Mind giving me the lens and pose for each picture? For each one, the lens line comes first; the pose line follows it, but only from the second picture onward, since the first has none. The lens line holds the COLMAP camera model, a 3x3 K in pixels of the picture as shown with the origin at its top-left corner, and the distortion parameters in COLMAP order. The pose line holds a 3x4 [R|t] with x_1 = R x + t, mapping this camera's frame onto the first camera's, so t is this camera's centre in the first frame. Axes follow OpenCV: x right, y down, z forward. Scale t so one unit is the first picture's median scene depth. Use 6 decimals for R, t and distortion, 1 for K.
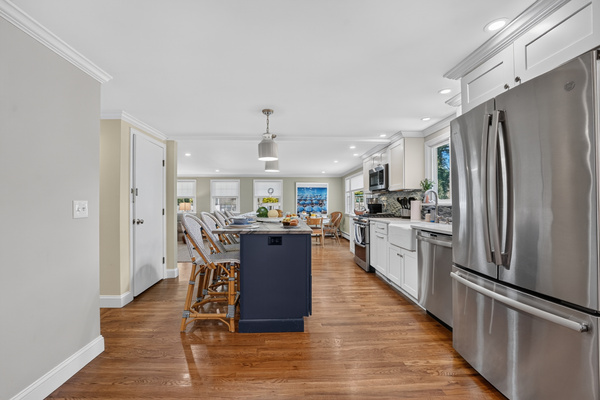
lens RADIAL K [[255.4, 0, 298.5], [0, 255.4, 203.5], [0, 0, 1]] dist [-0.026954, 0.002130]
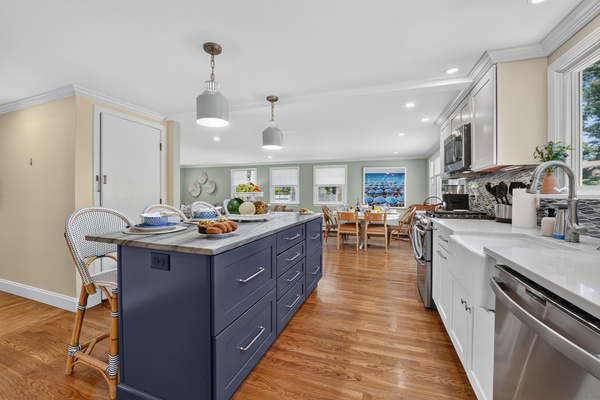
lens RADIAL K [[255.4, 0, 290.4], [0, 255.4, 196.5], [0, 0, 1]] dist [-0.026954, 0.002130]
pose [[0.920551, 0.008289, -0.390534, 0.203620], [-0.002821, 0.999890, 0.014574, -0.001328], [0.390612, -0.012315, 0.920473, 0.328101]]
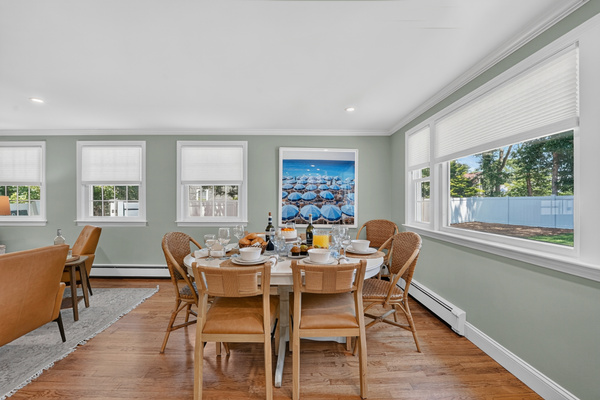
lens RADIAL K [[255.4, 0, 299.0], [0, 255.4, 201.4], [0, 0, 1]] dist [-0.026954, 0.002130]
pose [[0.999705, 0.004395, -0.023892, 0.068960], [-0.004338, 0.999988, 0.002454, 0.005874], [0.023903, -0.002350, 0.999712, 1.263732]]
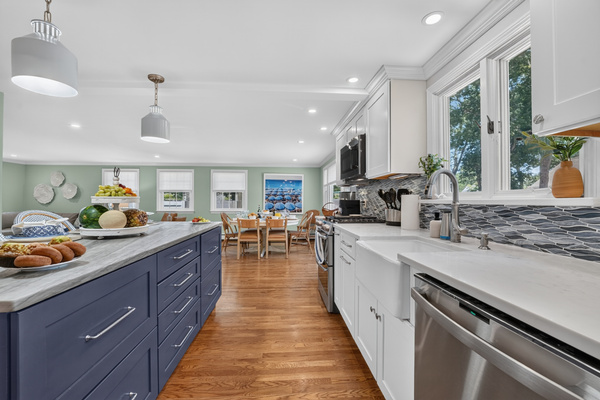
lens RADIAL K [[255.4, 0, 300.3], [0, 255.4, 200.1], [0, 0, 1]] dist [-0.026954, 0.002130]
pose [[0.999606, 0.005184, 0.027571, 0.181898], [-0.005232, 0.999985, 0.001665, 0.000682], [-0.027562, -0.001808, 0.999618, 0.398083]]
